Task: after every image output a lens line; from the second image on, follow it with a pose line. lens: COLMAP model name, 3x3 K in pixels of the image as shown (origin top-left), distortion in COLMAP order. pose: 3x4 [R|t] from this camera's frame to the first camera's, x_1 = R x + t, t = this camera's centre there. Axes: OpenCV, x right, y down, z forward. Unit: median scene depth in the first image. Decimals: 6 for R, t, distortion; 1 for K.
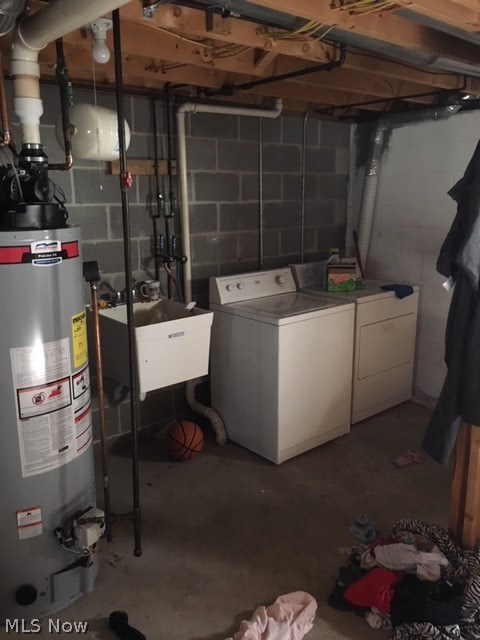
lens RADIAL K [[551.5, 0, 241.8], [0, 551.5, 320.1], [0, 0, 1]] dist [0.058534, -0.112806]
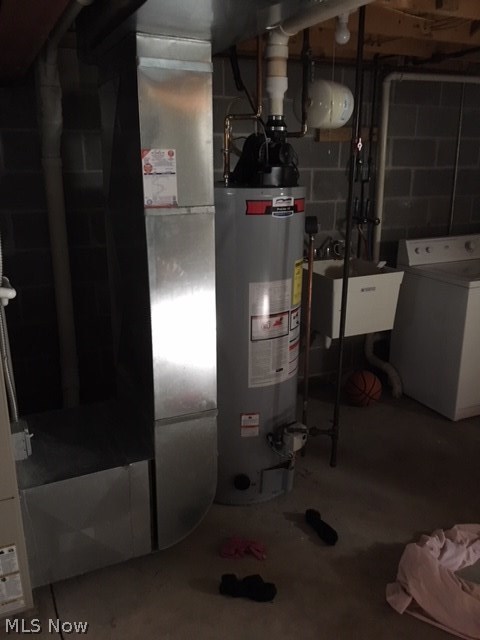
lens RADIAL K [[551.5, 0, 235.0], [0, 551.5, 319.0], [0, 0, 1]] dist [0.058534, -0.112806]
pose [[0.955704, 0.084289, -0.282004, -0.068727], [-0.069891, 0.995703, 0.060747, 0.044905], [0.285912, -0.038346, 0.957488, -0.157903]]
